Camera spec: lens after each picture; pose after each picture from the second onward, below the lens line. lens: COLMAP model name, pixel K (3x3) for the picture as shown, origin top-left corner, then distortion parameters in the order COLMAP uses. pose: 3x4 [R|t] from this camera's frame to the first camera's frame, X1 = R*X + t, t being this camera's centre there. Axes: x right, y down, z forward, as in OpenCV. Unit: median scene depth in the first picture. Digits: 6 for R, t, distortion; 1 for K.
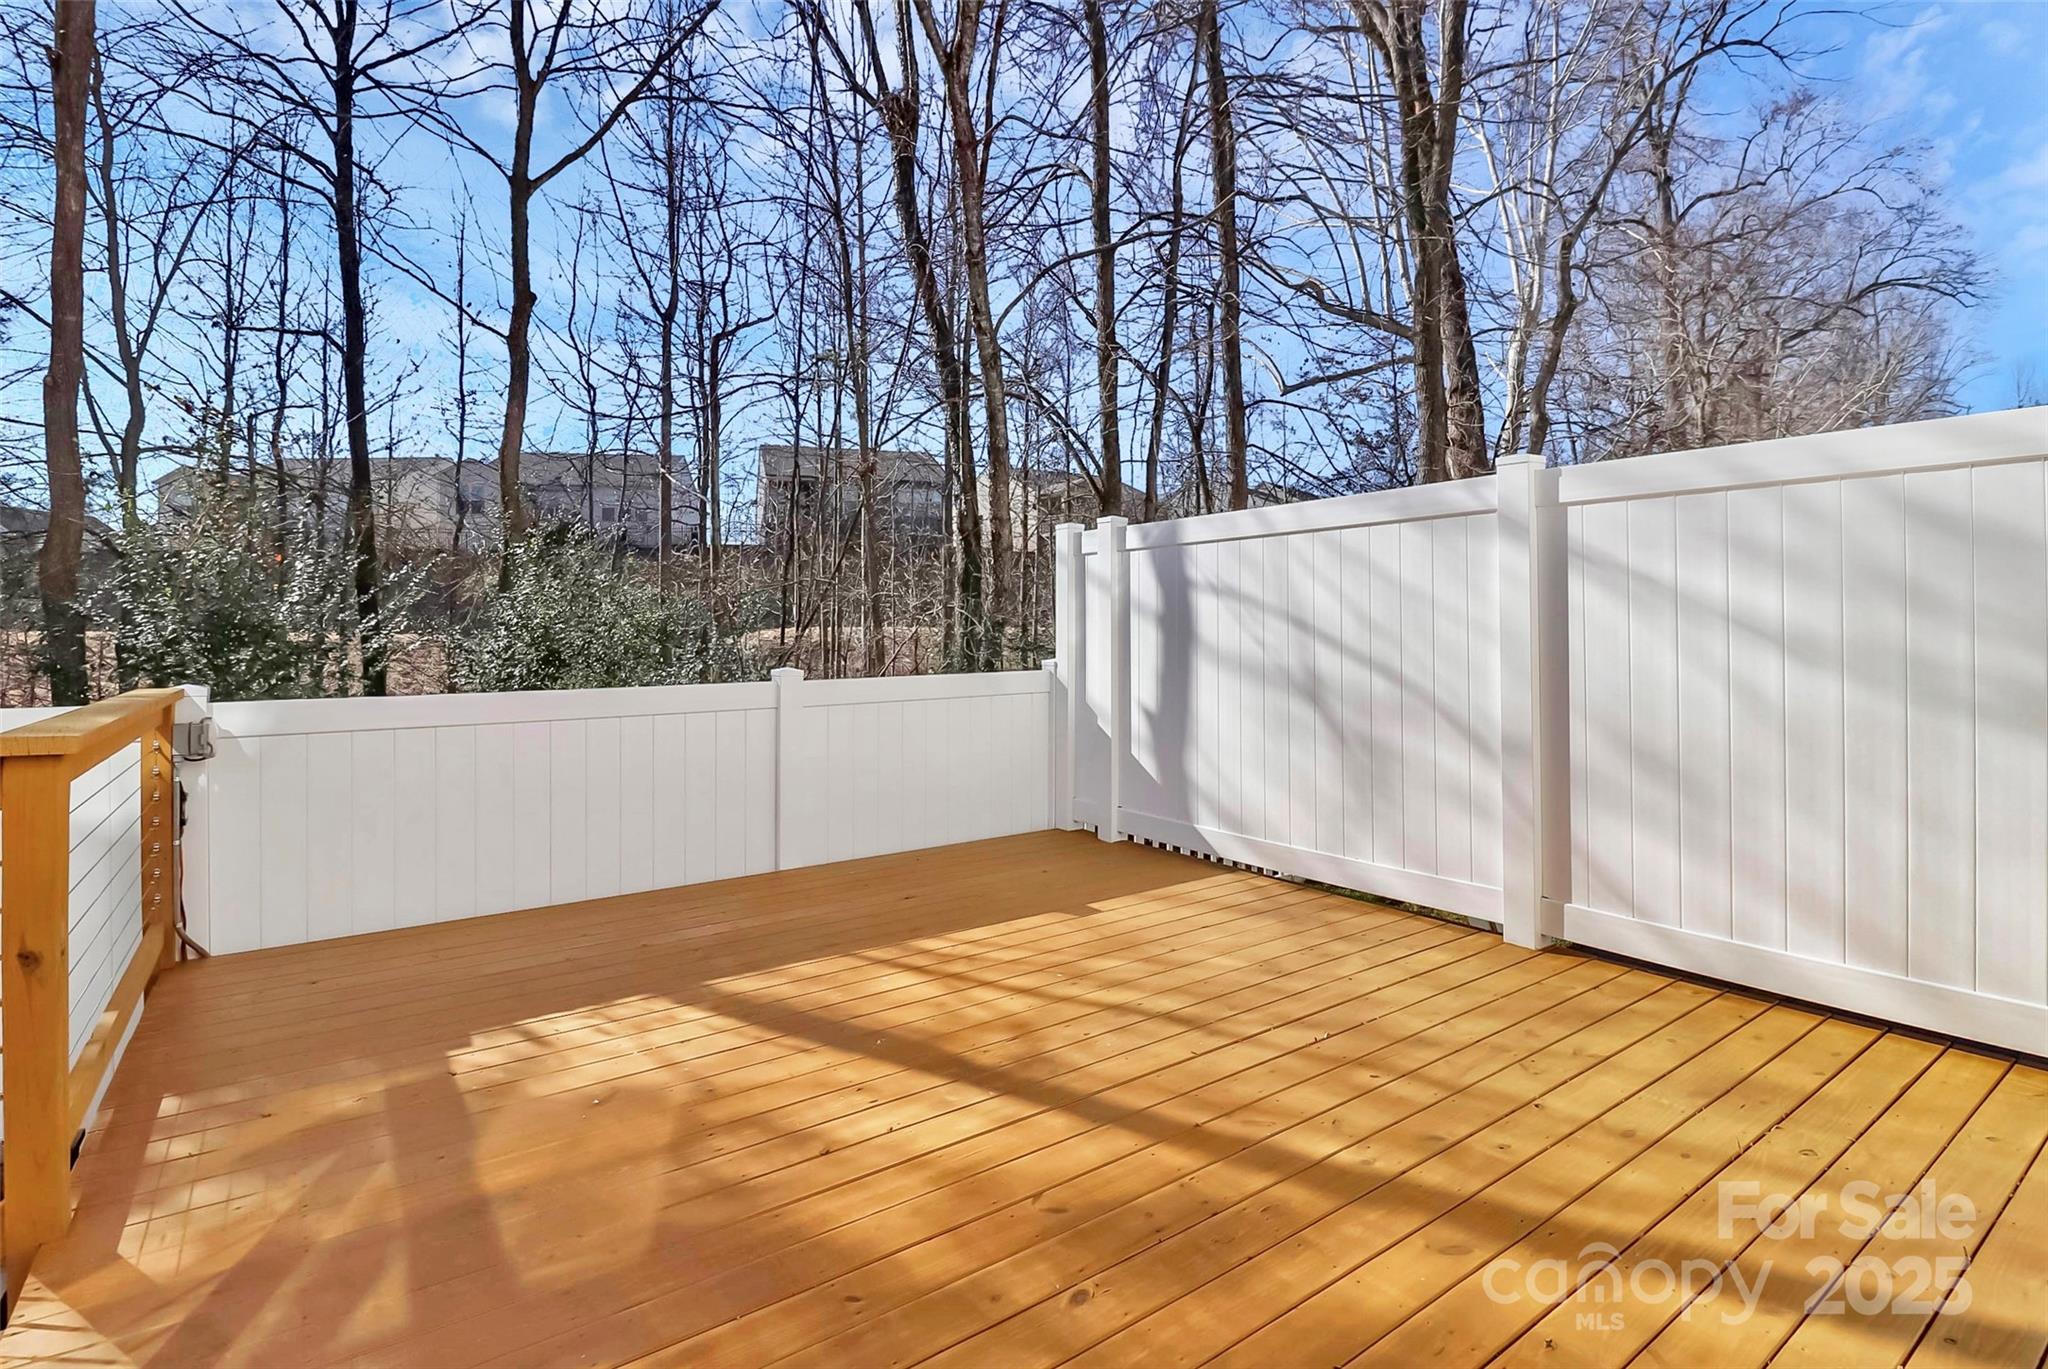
lens RADIAL K [[983.3, 0, 1007.6], [0, 983.3, 643.9], [0, 0, 1]] dist [-0.001113, -0.000737]
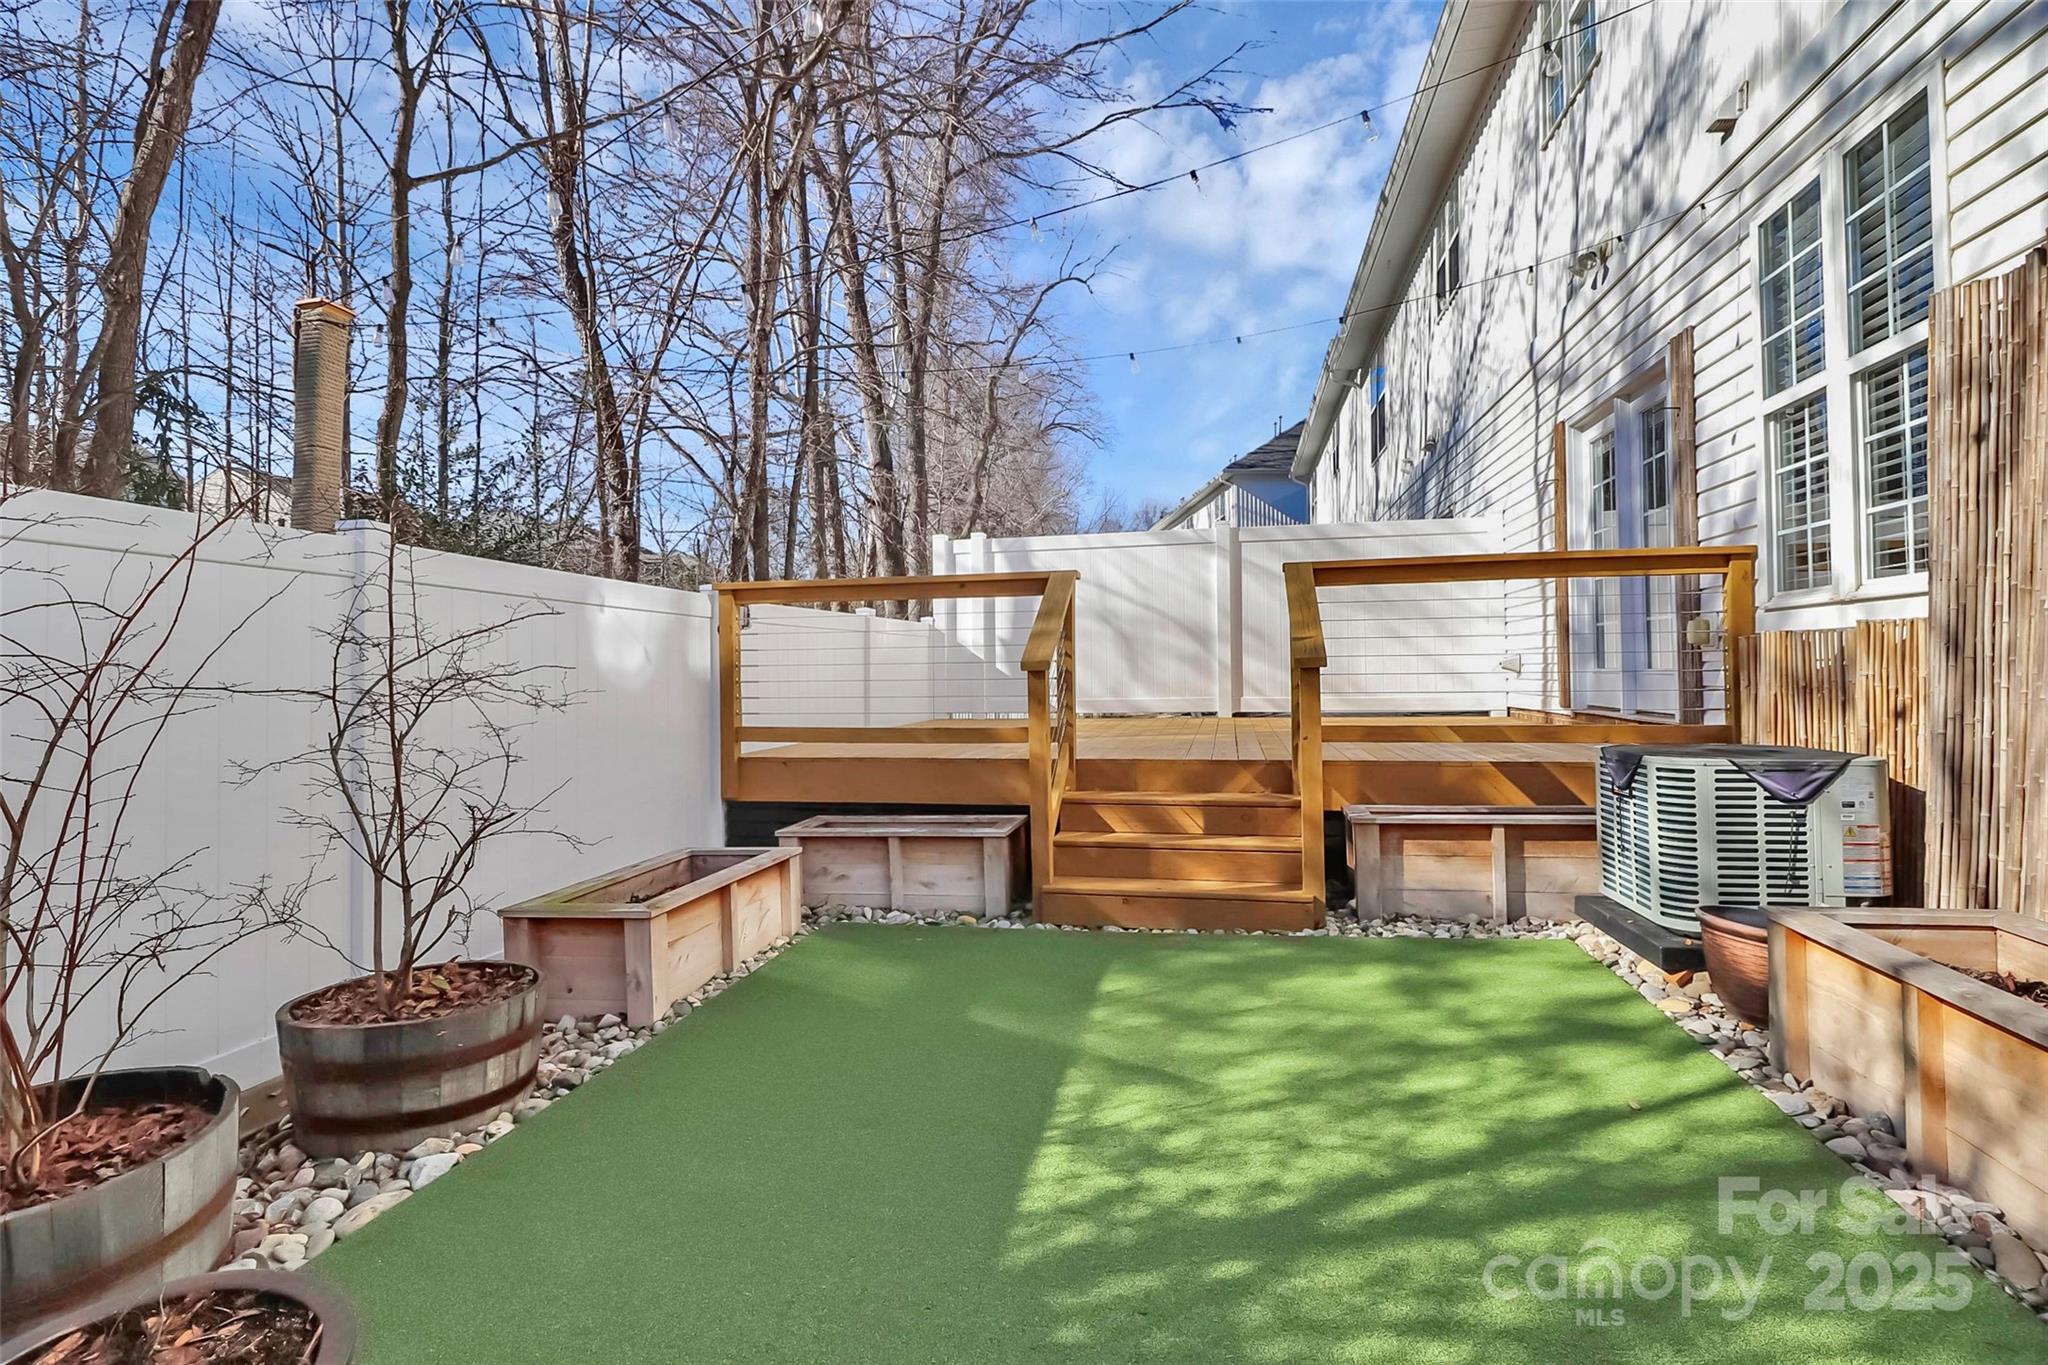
lens RADIAL K [[969.3, 0, 1020.5], [0, 969.3, 673.3], [0, 0, 1]] dist [-0.001768, -0.000286]
pose [[0.743421, -0.008673, 0.668768, -1.965004], [0.017543, 0.999825, -0.006536, 0.264712], [-0.668594, 0.016591, 0.743443, -0.650895]]
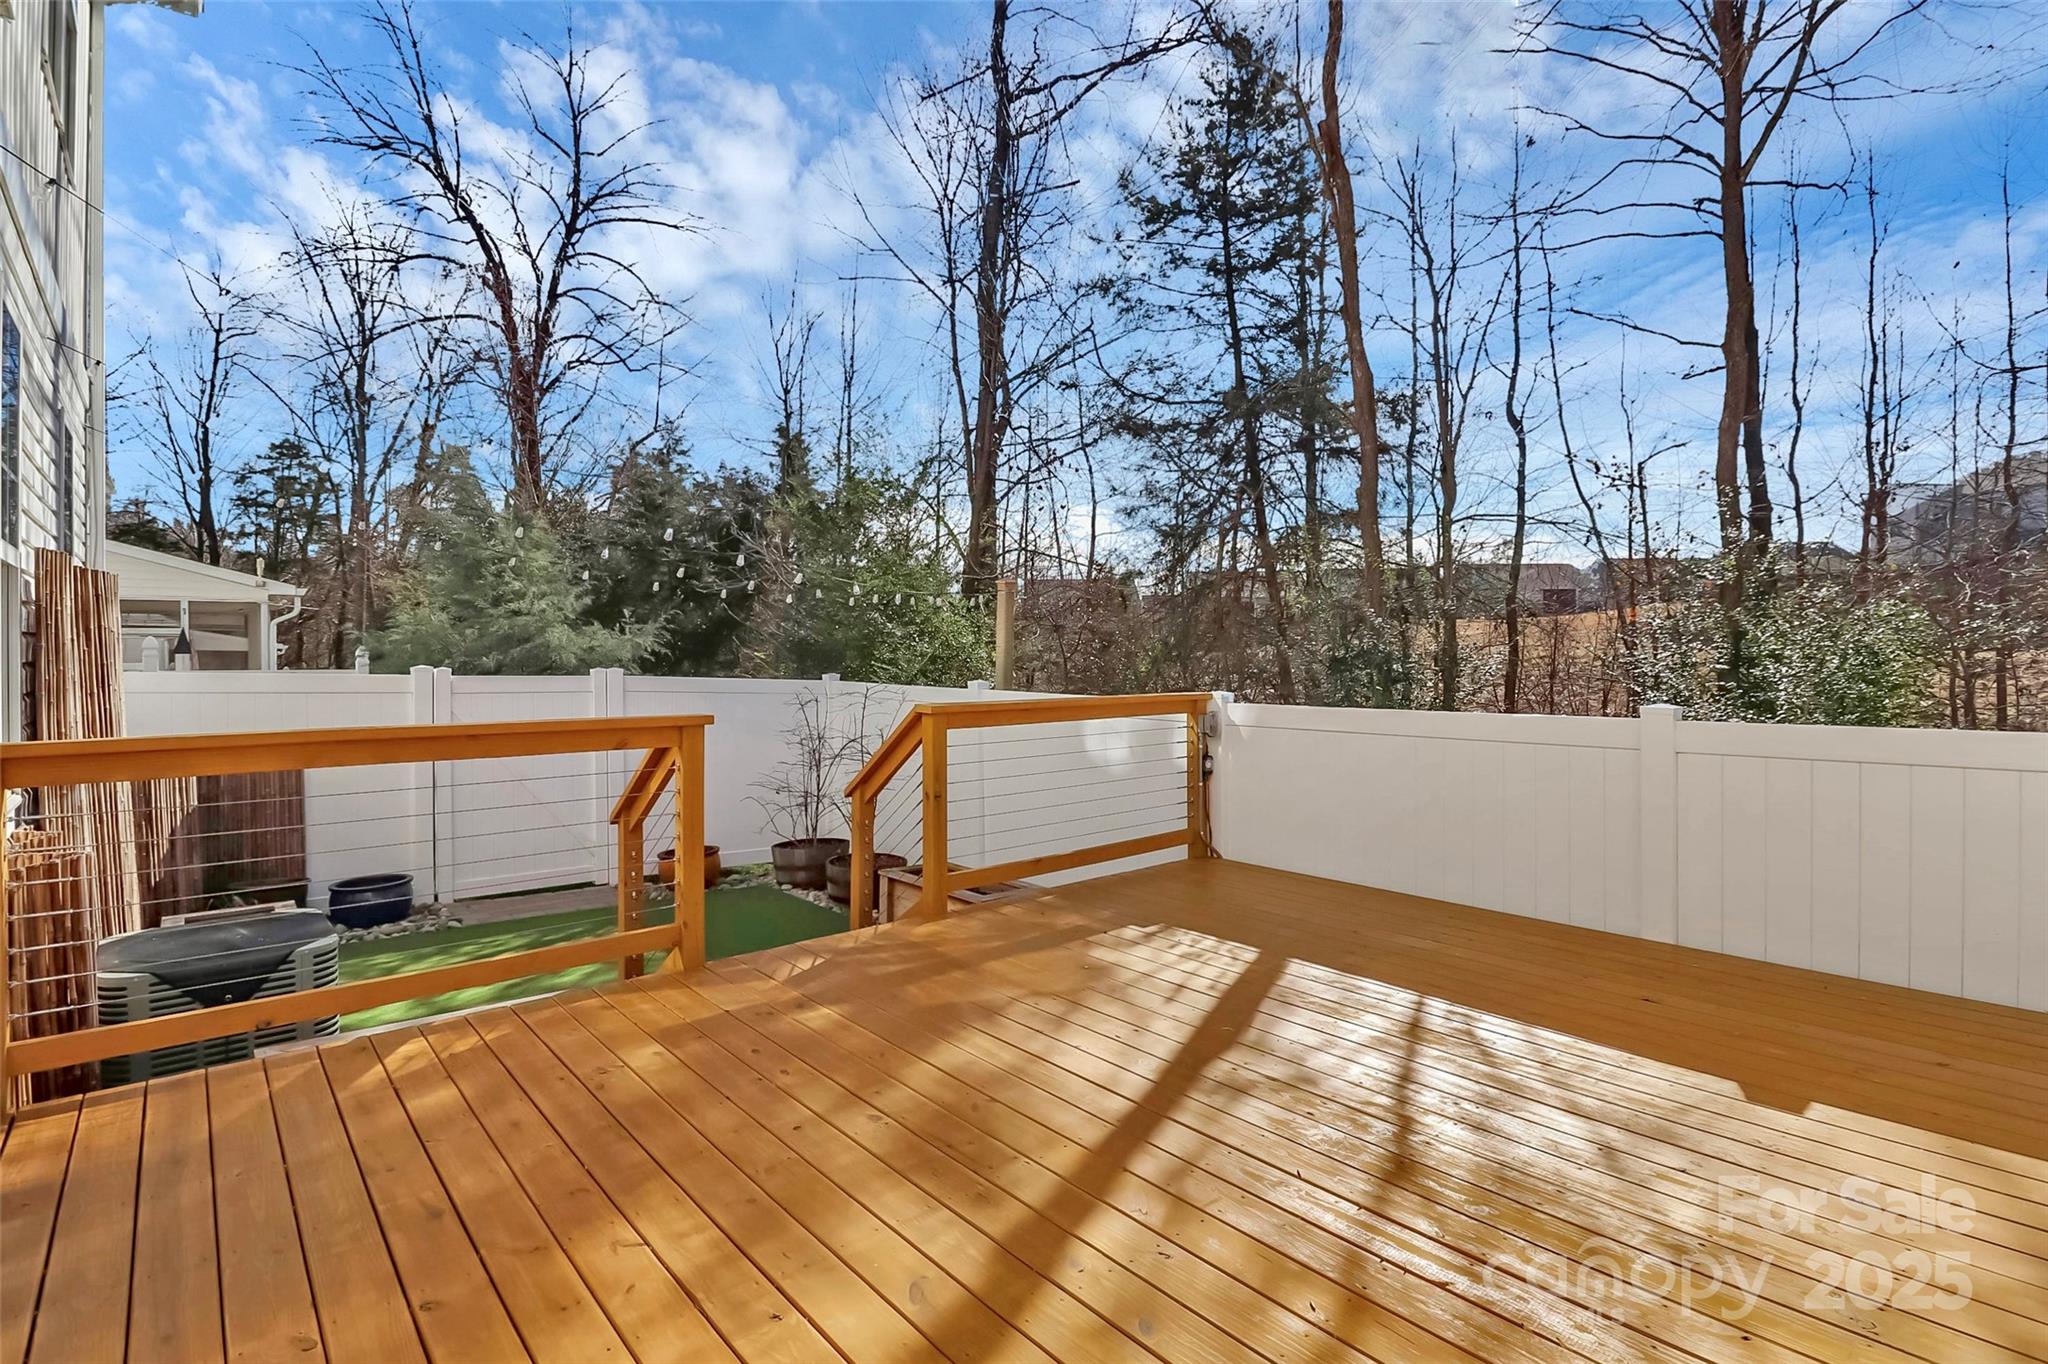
lens RADIAL K [[970.1, 0, 1028.5], [0, 970.1, 654.6], [0, 0, 1]] dist [-0.023343, 0.000151]
pose [[0.087722, 0.000571, -0.996145, 0.964248], [-0.003708, 0.999993, 0.000247, -0.022150], [0.996138, 0.003672, 0.087723, 0.686437]]
